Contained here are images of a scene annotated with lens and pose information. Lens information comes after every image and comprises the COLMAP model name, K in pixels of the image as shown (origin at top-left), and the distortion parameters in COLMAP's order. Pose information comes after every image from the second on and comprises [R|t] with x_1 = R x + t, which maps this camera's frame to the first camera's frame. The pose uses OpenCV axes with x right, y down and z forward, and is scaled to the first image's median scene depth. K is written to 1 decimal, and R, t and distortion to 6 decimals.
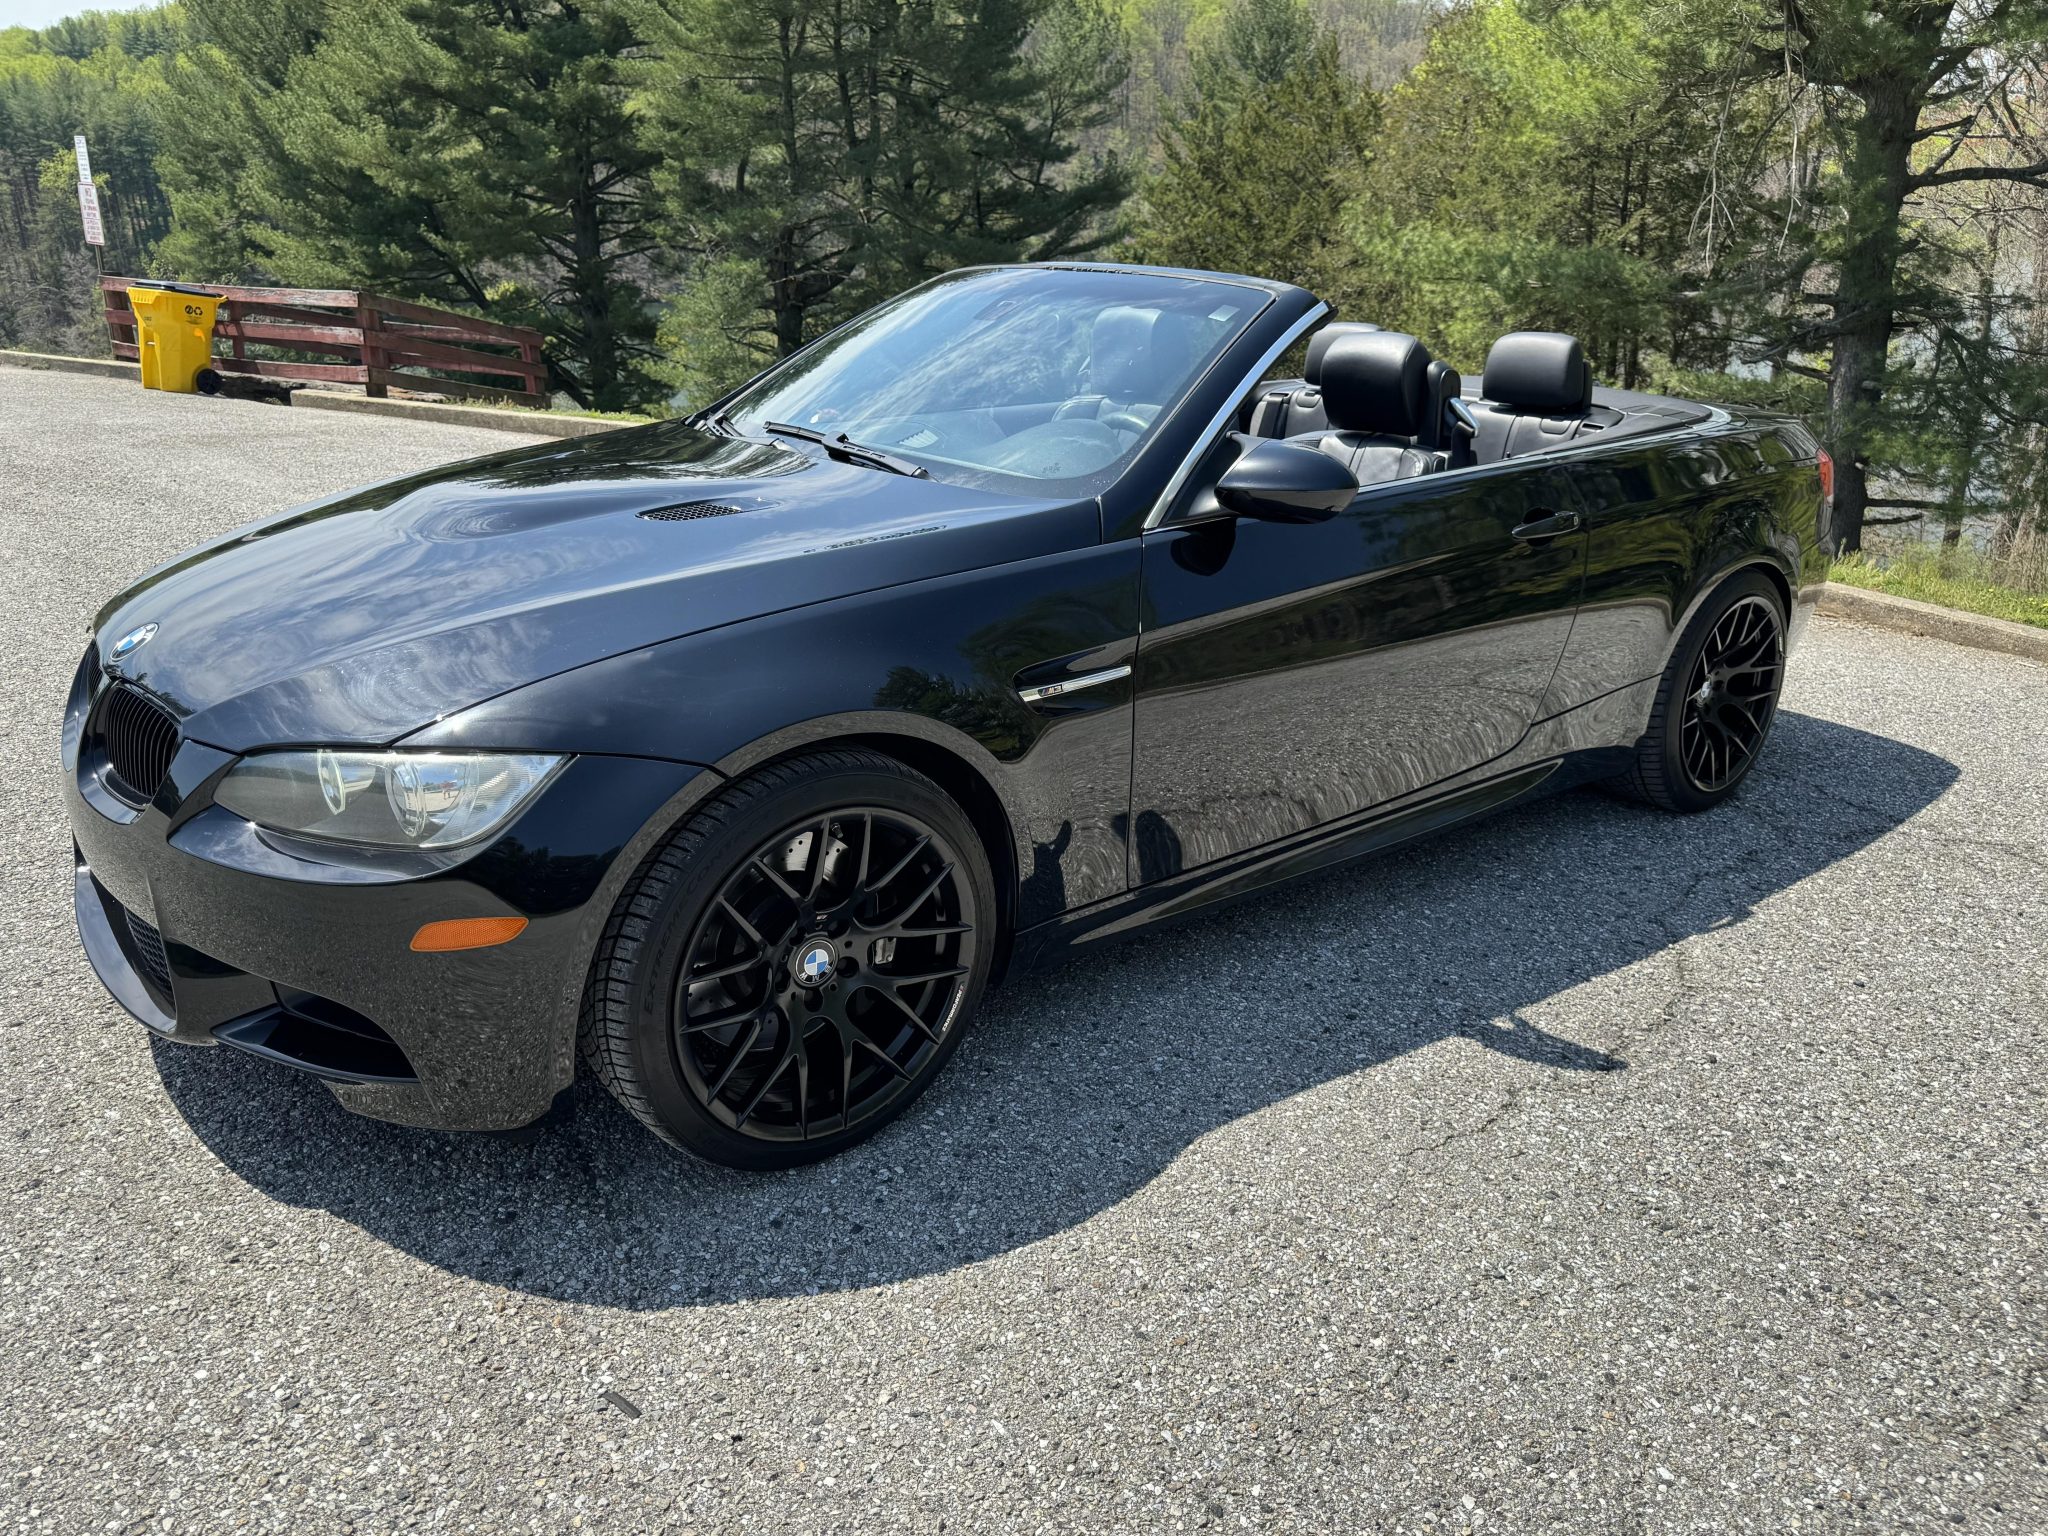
lens RADIAL K [[1496.2, 0, 1023.4], [0, 1496.2, 769.3], [0, 0, 1]] dist [0.027896, -0.033802]
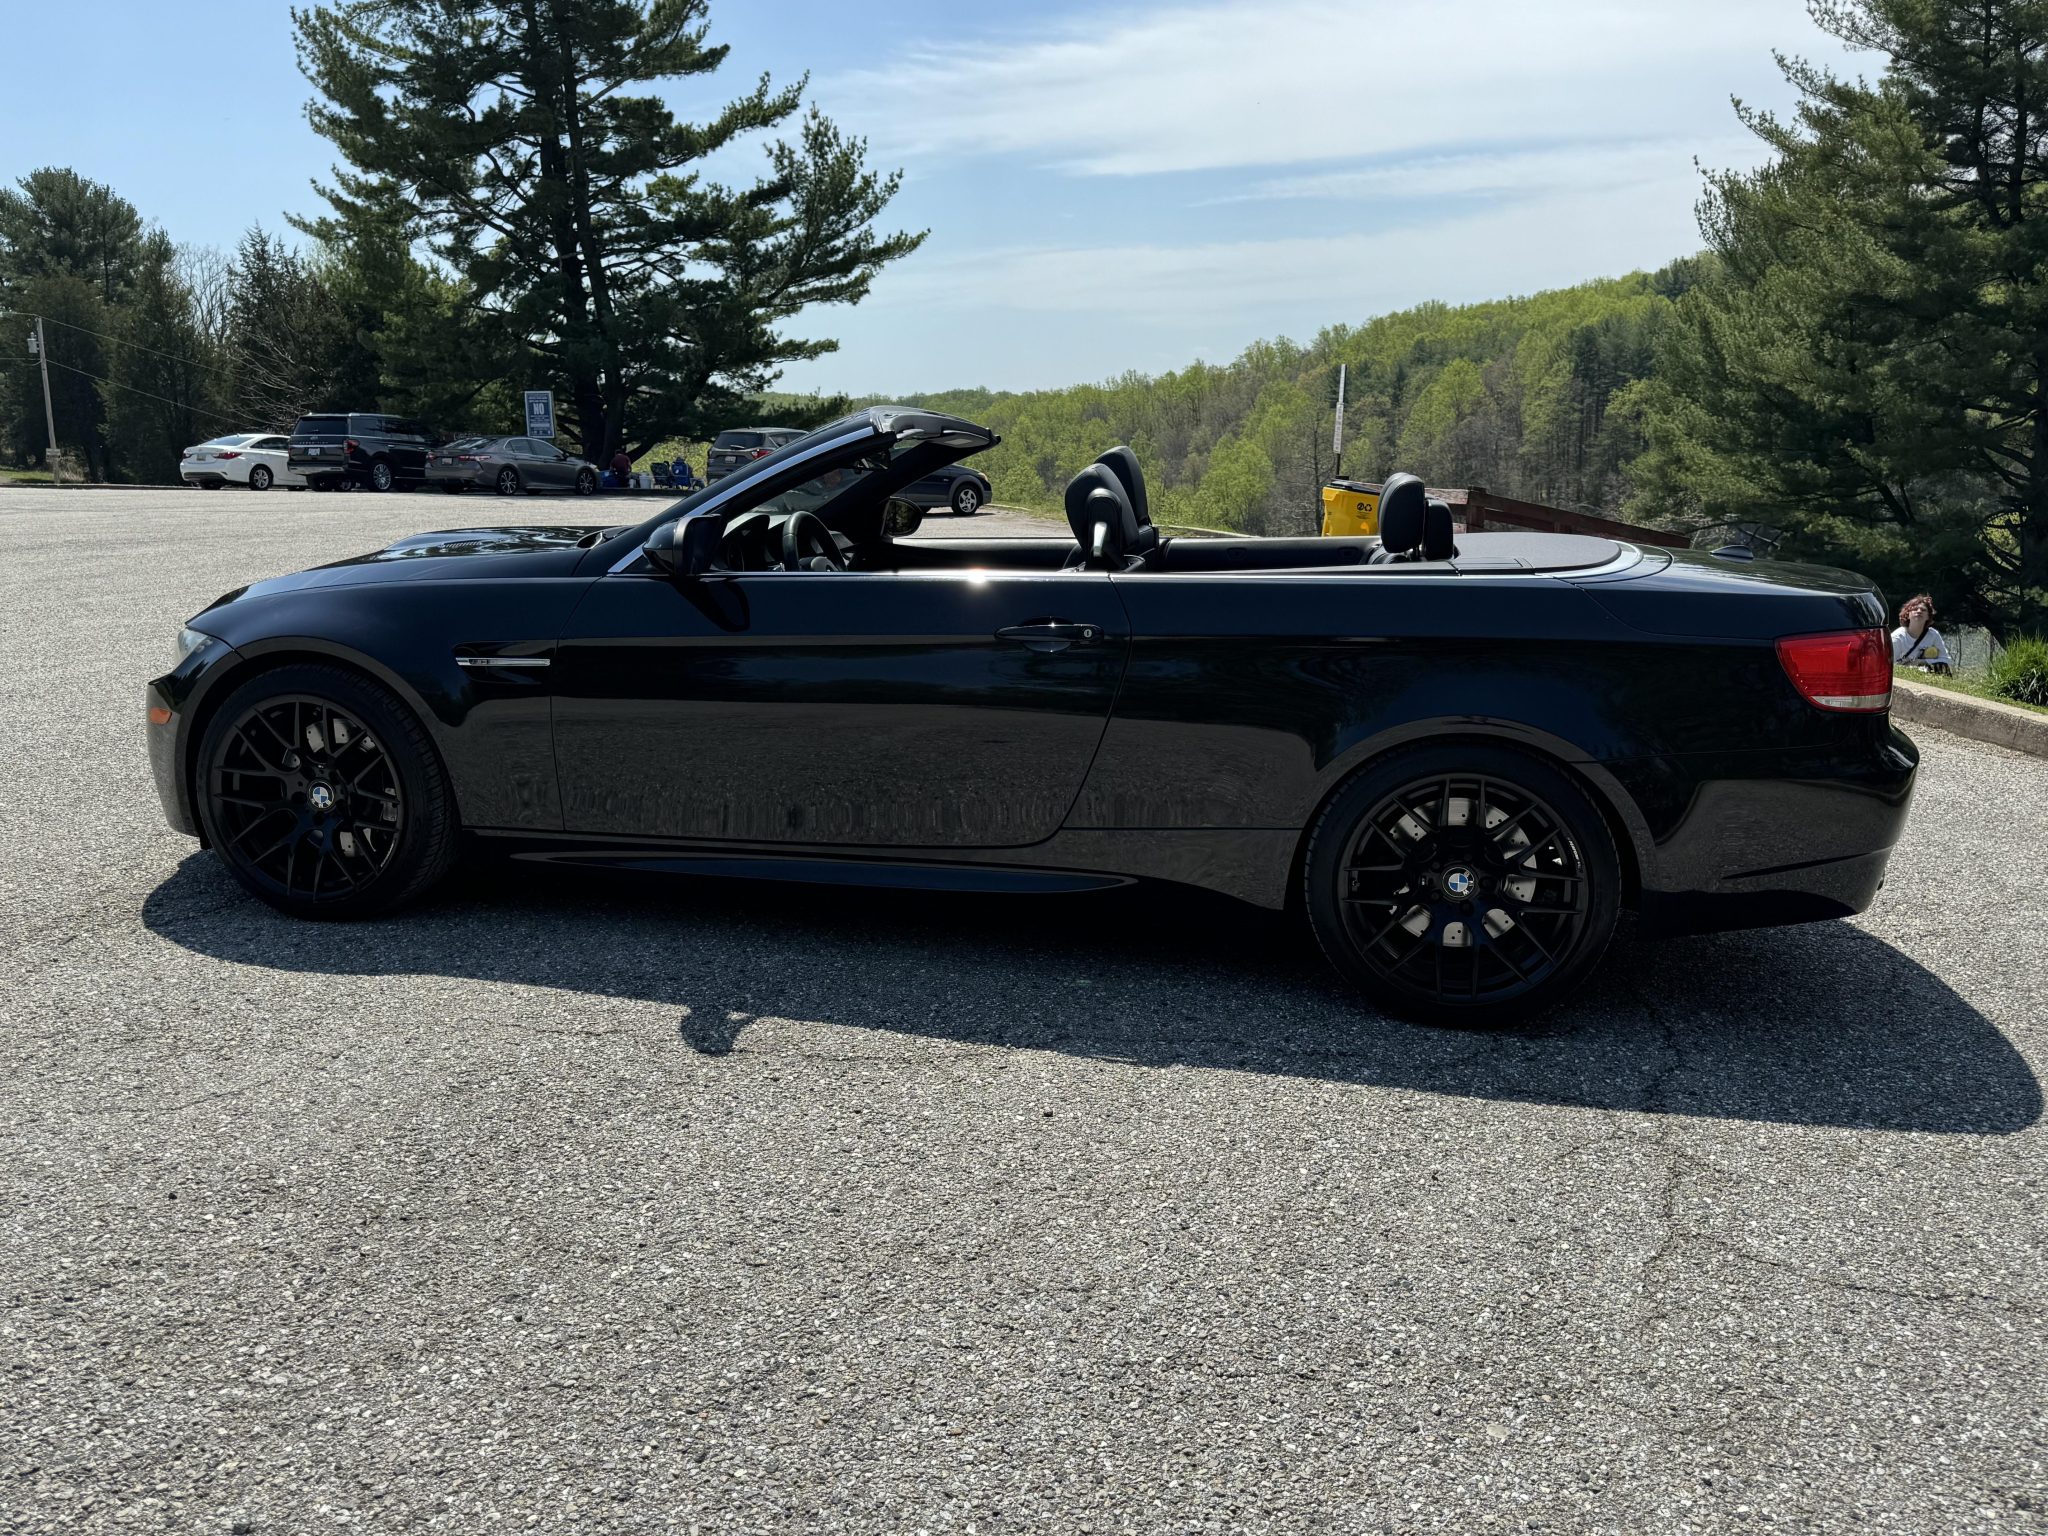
lens RADIAL K [[1631.2, 0, 1038.0], [0, 1631.2, 781.3], [0, 0, 1]] dist [0.068048, -0.110279]
pose [[0.633134, 0.146199, -0.760110, 0.098215], [-0.256509, 0.966141, -0.027832, -0.002154], [0.730305, 0.212596, 0.649198, 0.021949]]
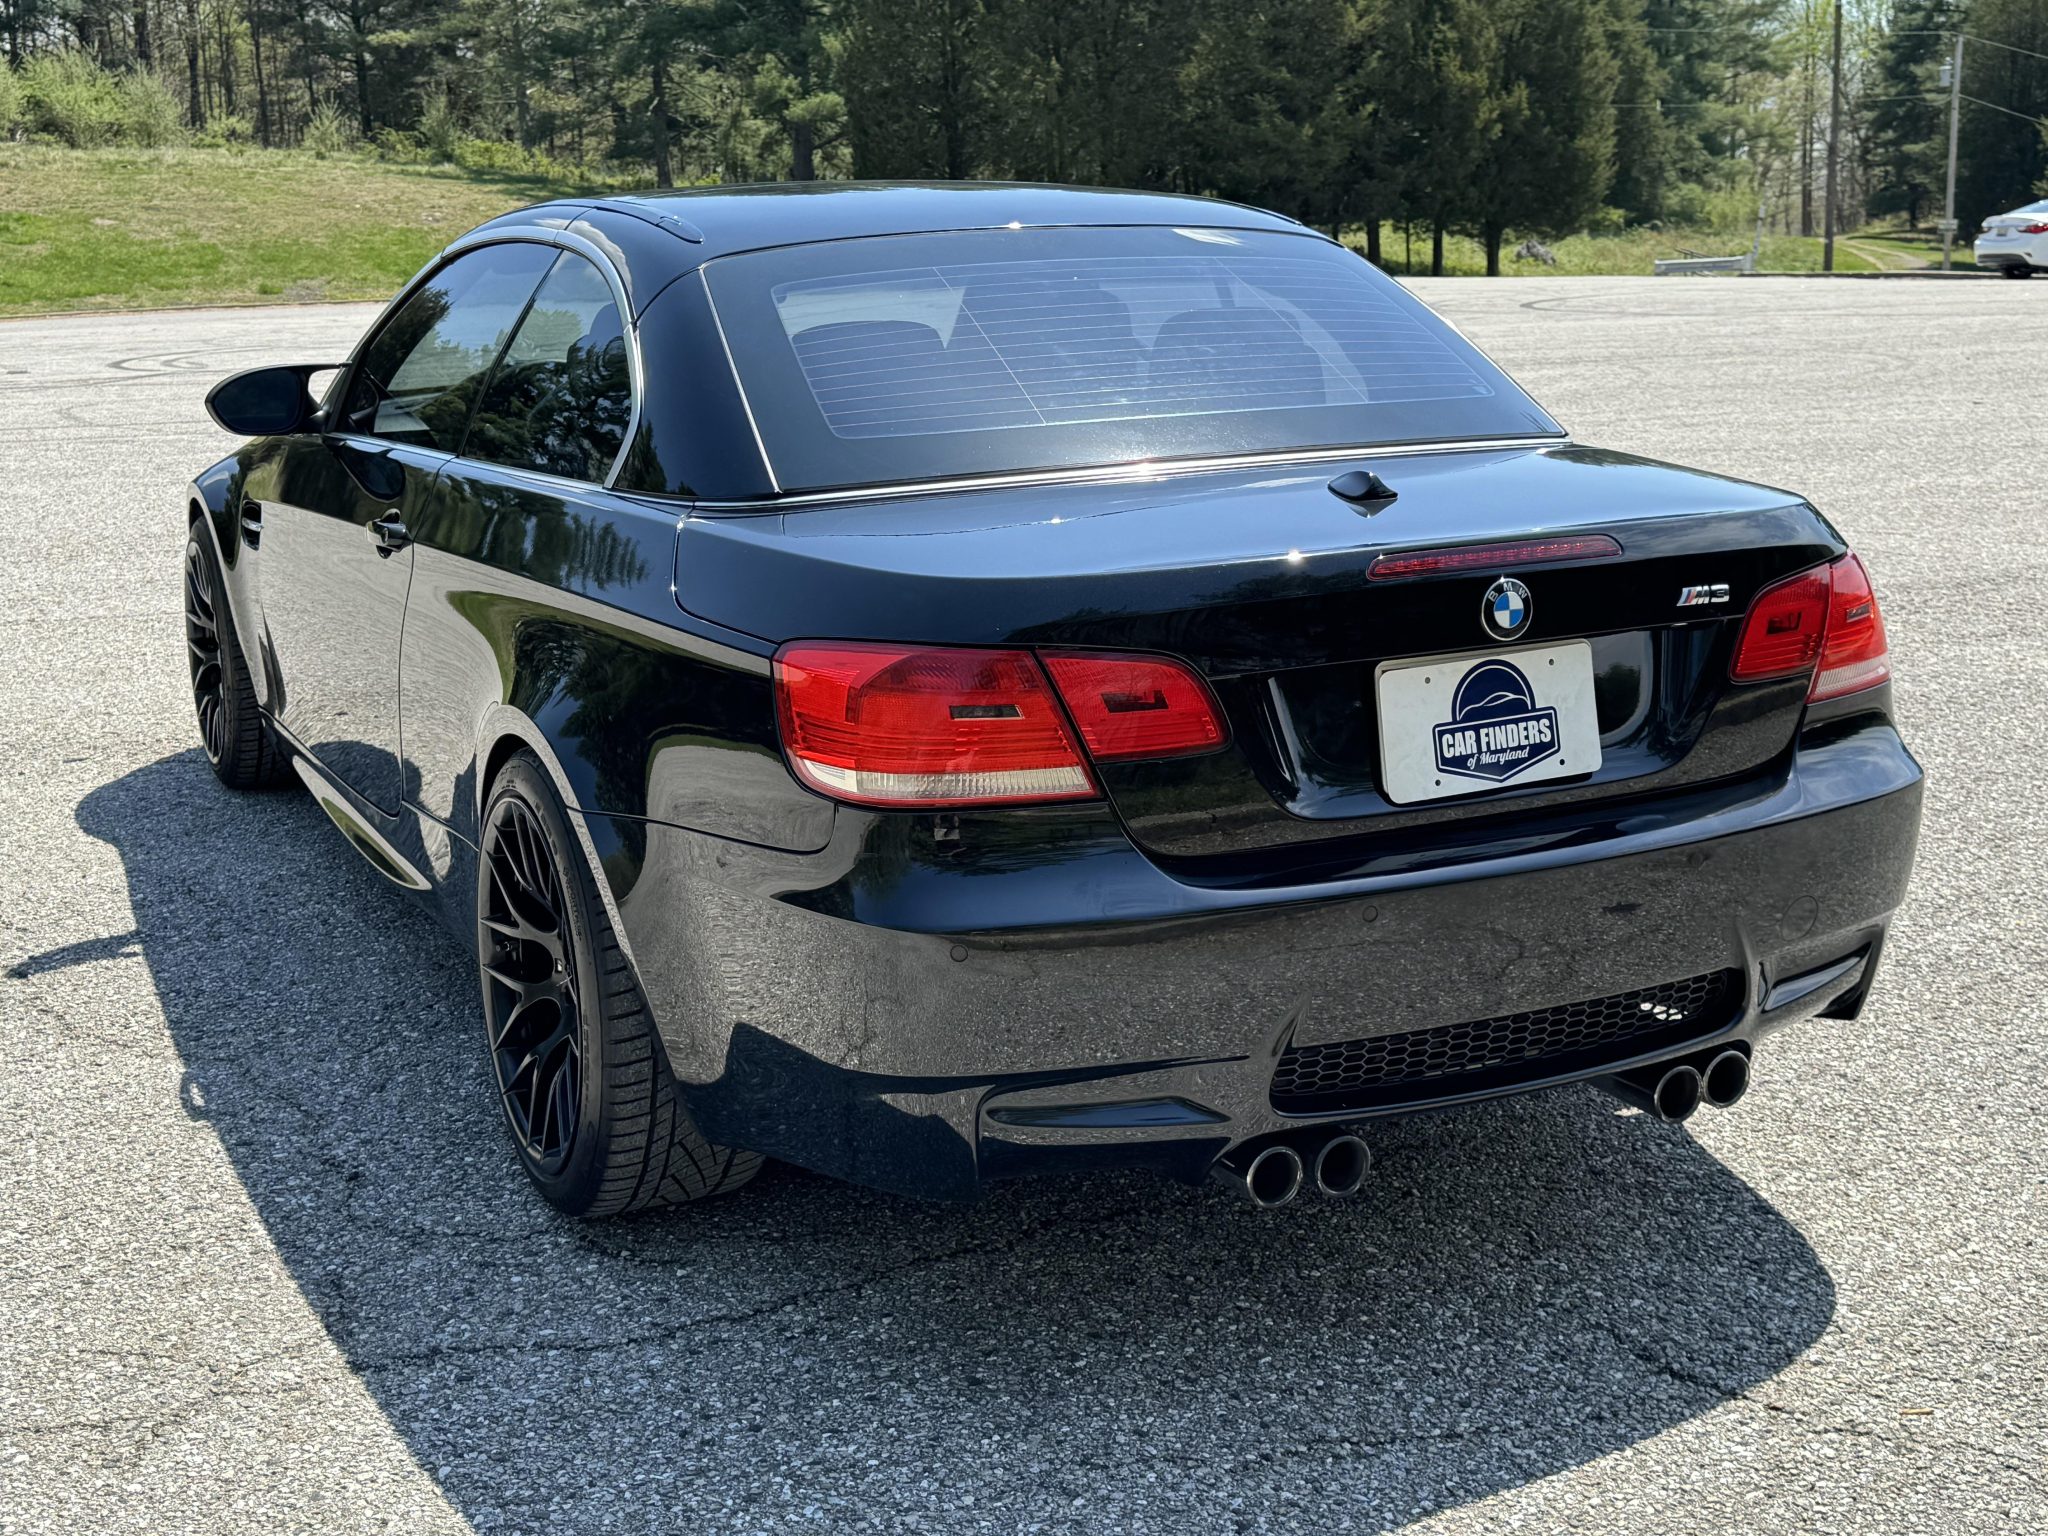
lens RADIAL K [[2436.6, 0, 1007.0], [0, 2436.6, 765.1], [0, 0, 1]] dist [0.216949, -0.519539]
pose [[-0.241684, 0.197874, -0.949966, 0.121198], [-0.302980, 0.914655, 0.267601, -0.039499], [0.921842, 0.352496, -0.161106, 0.123980]]
